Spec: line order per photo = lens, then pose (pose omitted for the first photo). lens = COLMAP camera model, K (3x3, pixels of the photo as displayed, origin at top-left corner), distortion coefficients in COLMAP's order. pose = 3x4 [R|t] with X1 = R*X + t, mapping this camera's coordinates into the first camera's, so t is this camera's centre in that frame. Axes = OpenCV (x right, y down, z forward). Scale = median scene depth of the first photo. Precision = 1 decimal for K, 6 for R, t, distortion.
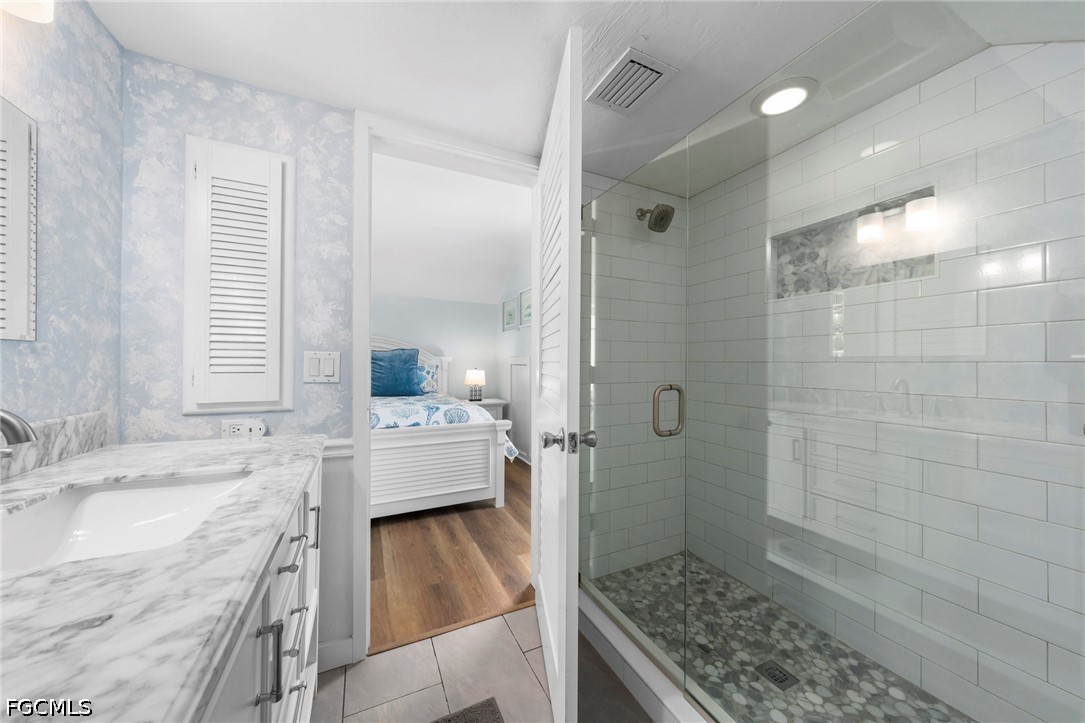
lens RADIAL K [[371.5, 0, 542.5], [0, 371.5, 361.5], [0, 0, 1]] dist [-0.000943, -0.000101]
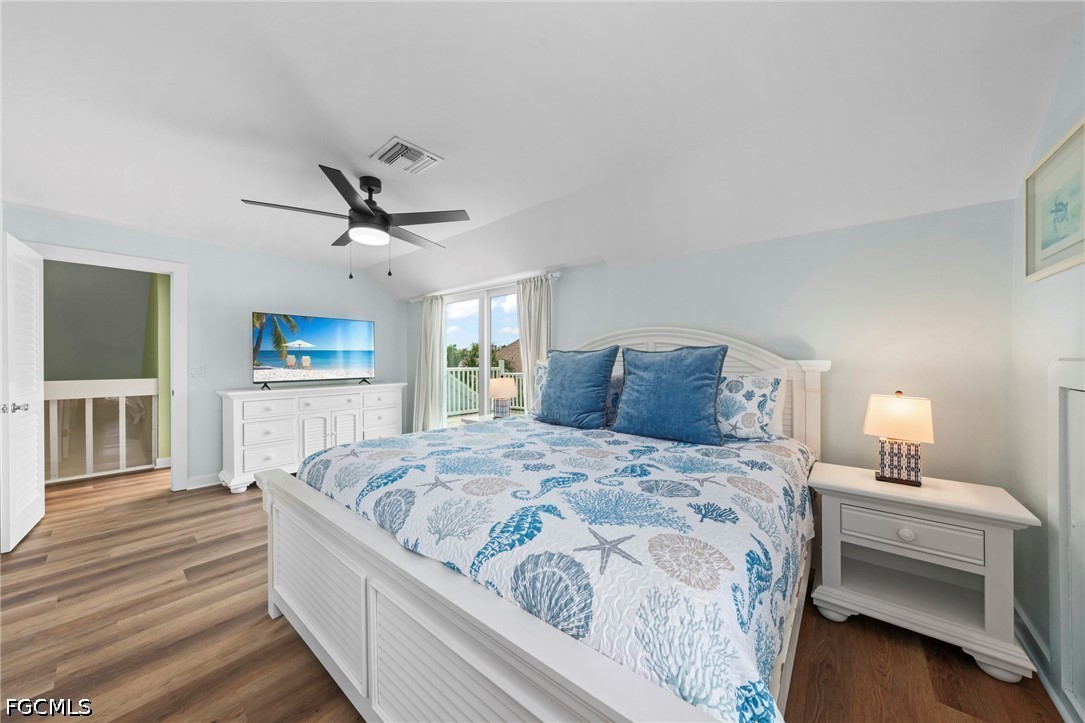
lens RADIAL K [[371.5, 0, 542.5], [0, 371.5, 361.5], [0, 0, 1]] dist [-0.000943, -0.000101]
pose [[0.413591, -0.002563, -0.910459, 0.019587], [0.007707, 0.999970, 0.000686, -0.048506], [0.910430, -0.007301, 0.413598, 1.893840]]
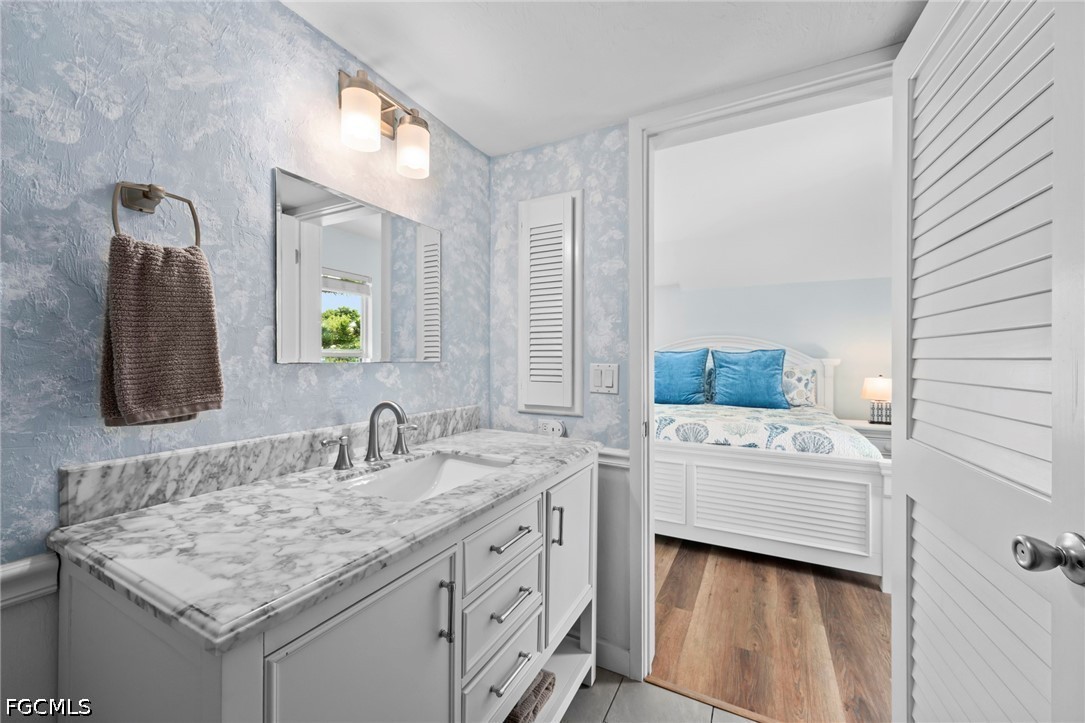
lens RADIAL K [[424.7, 0, 537.8], [0, 424.7, 360.0], [0, 0, 1]] dist [0.002795, -0.000032]
pose [[0.583953, -0.001937, -0.811785, 0.296522], [0.002713, 0.999996, -0.000435, -0.039732], [0.811783, -0.001948, 0.583956, 0.153205]]
